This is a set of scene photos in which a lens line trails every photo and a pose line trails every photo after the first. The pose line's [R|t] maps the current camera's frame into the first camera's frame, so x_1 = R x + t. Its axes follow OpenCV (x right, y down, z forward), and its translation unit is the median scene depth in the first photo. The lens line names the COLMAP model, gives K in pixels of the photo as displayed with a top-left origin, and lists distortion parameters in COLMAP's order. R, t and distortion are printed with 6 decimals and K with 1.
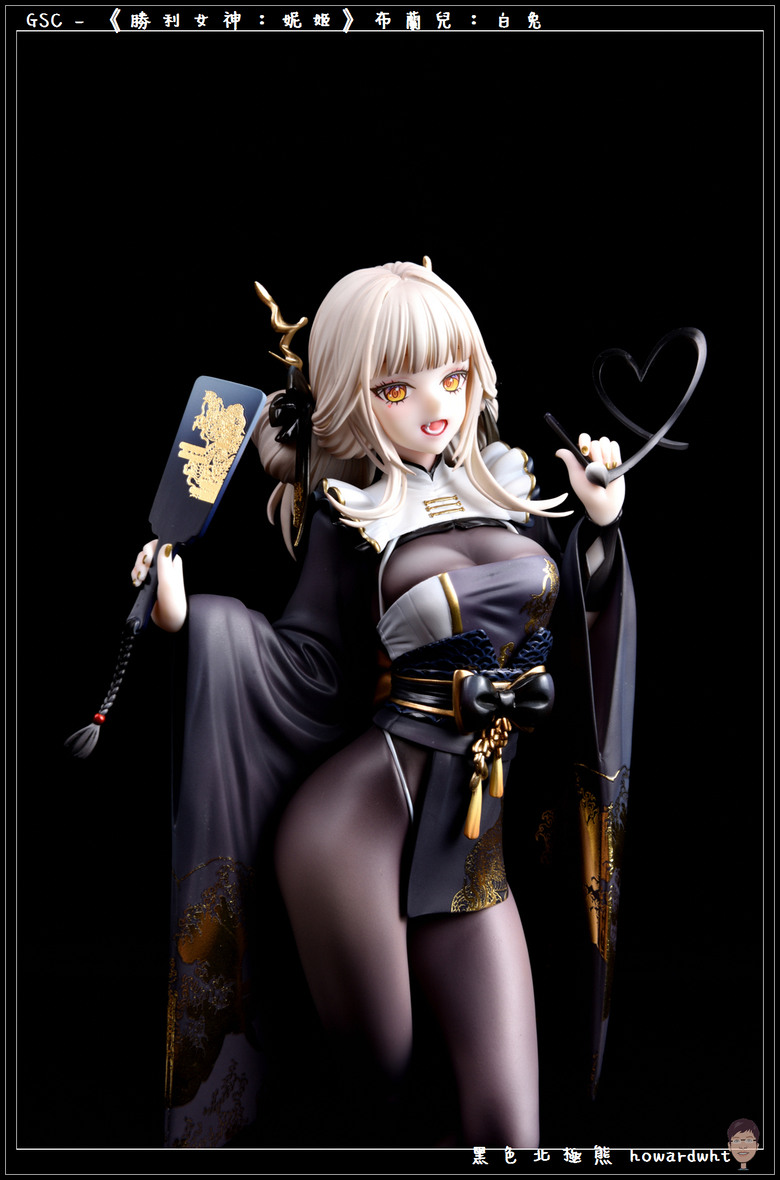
lens RADIAL K [[1801.6, 0, 390.0], [0, 1801.6, 590.0], [0, 0, 1]] dist [-0.011322, 0.010801]
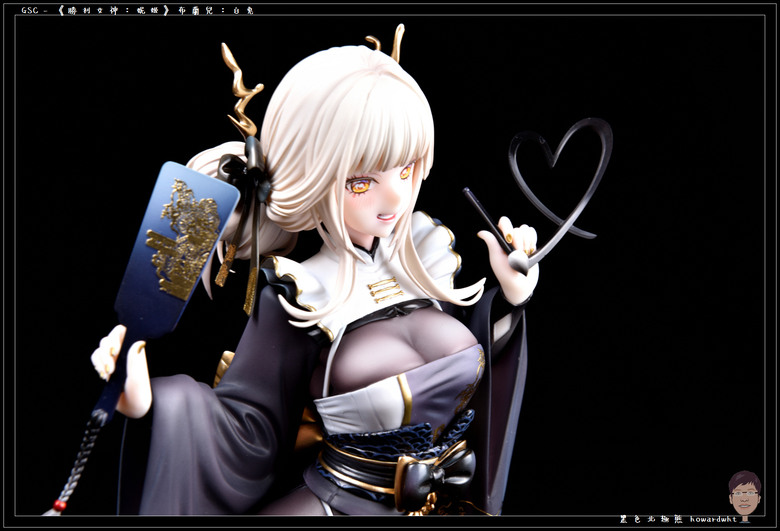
lens RADIAL K [[1453.3, 0, 386.6], [0, 1453.3, 254.3], [0, 0, 1]] dist [0.063131, 0.127165]
pose [[0.951411, 0.029632, 0.306494, -0.237400], [-0.093008, 0.976523, 0.194302, -0.238062], [-0.293541, -0.213367, 0.931831, 0.206250]]
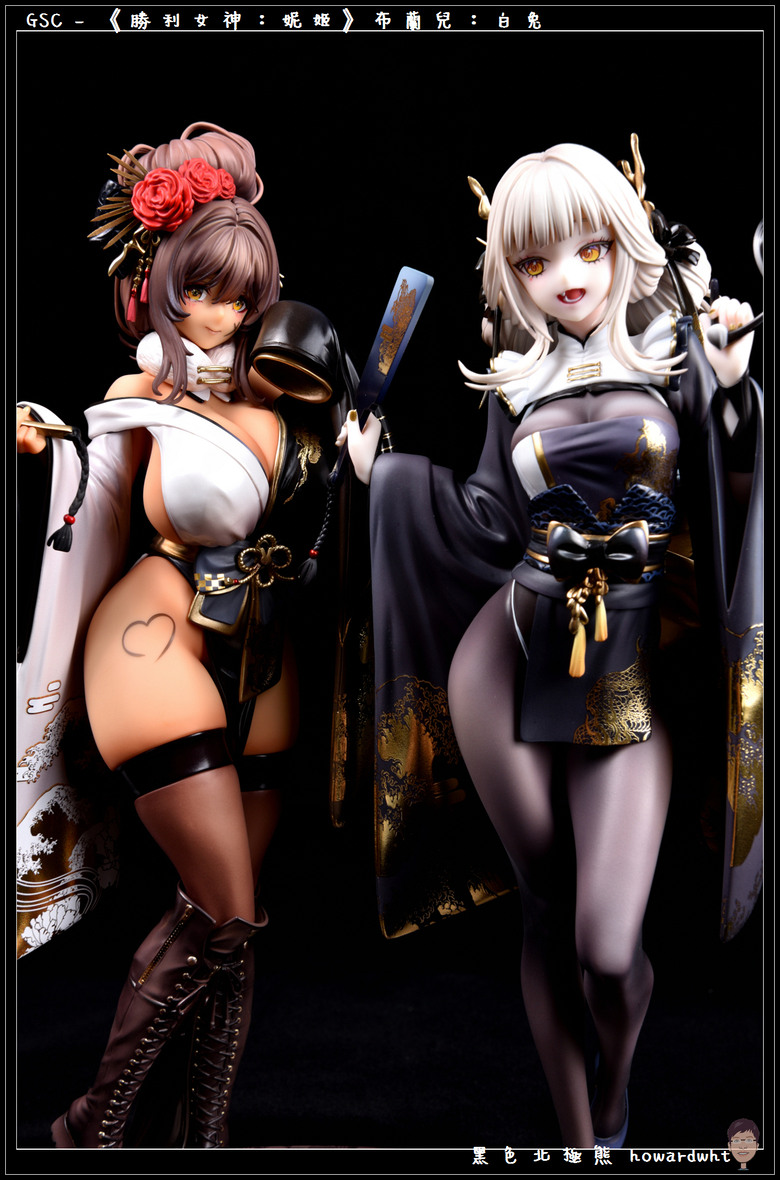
lens RADIAL K [[1644.0, 0, 390.0], [0, 1644.0, 590.0], [0, 0, 1]] dist [-0.013936, -0.024465]
pose [[0.772421, 0.051942, -0.632983, 0.581365], [-0.012213, 0.997681, 0.066965, 0.019694], [0.634994, -0.043994, 0.771264, 0.160539]]
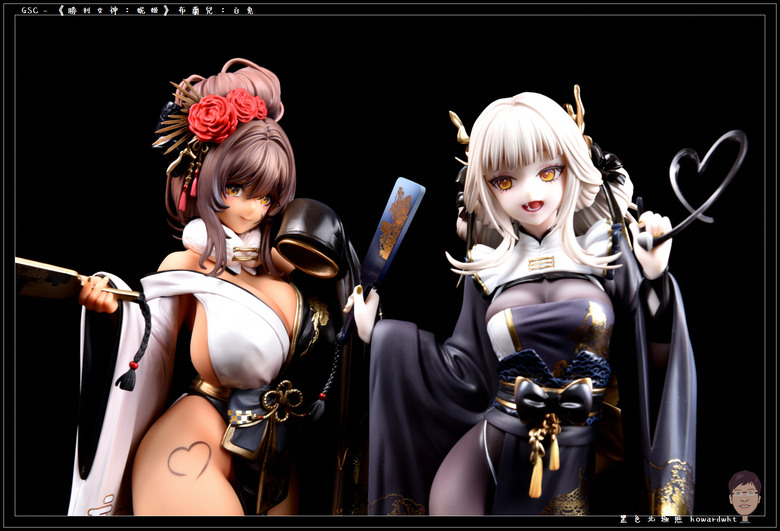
lens RADIAL K [[1453.3, 0, 386.6], [0, 1453.3, 254.3], [0, 0, 1]] dist [0.063131, 0.127165]
pose [[0.818756, 0.003252, -0.574132, 0.601200], [-0.038582, 0.998035, -0.049367, 0.007906], [0.572844, 0.062570, 0.817273, -0.013325]]
